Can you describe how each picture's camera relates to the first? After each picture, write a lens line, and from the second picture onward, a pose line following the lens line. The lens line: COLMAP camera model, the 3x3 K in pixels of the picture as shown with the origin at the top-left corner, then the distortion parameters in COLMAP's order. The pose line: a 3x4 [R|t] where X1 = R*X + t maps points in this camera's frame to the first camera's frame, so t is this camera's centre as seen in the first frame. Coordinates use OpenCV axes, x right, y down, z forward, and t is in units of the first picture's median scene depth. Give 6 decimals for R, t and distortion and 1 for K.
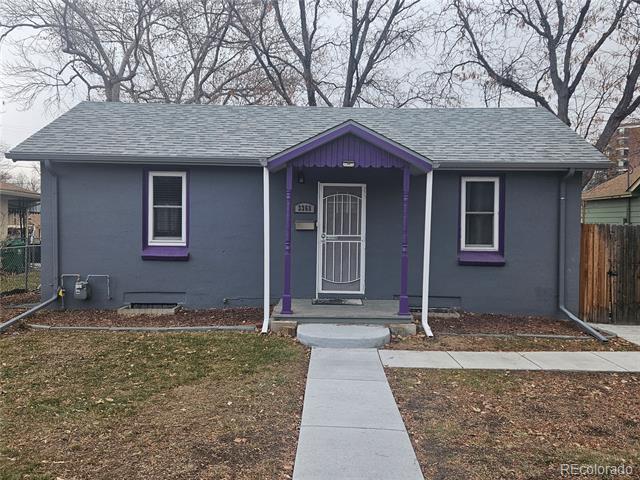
lens RADIAL K [[522.6, 0, 317.7], [0, 522.6, 235.0], [0, 0, 1]] dist [0.063777, -0.037905]
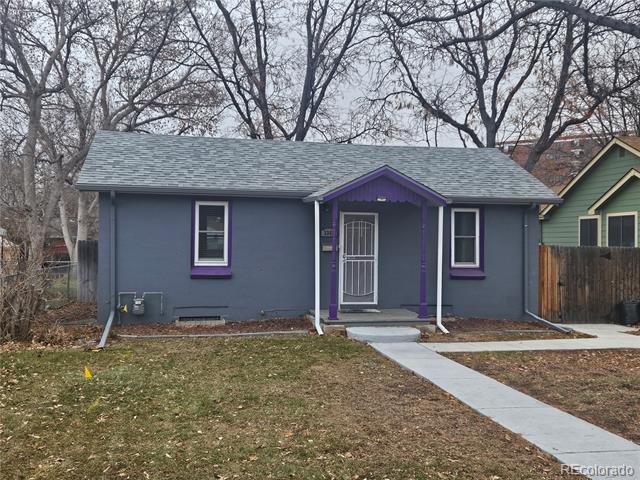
lens RADIAL K [[568.7, 0, 315.8], [0, 568.7, 239.6], [0, 0, 1]] dist [0.055404, -0.035034]
pose [[0.982354, -0.001475, 0.187027, -0.294253], [0.006452, 0.999641, -0.026005, -0.002849], [-0.186921, 0.026753, 0.982011, -0.262754]]
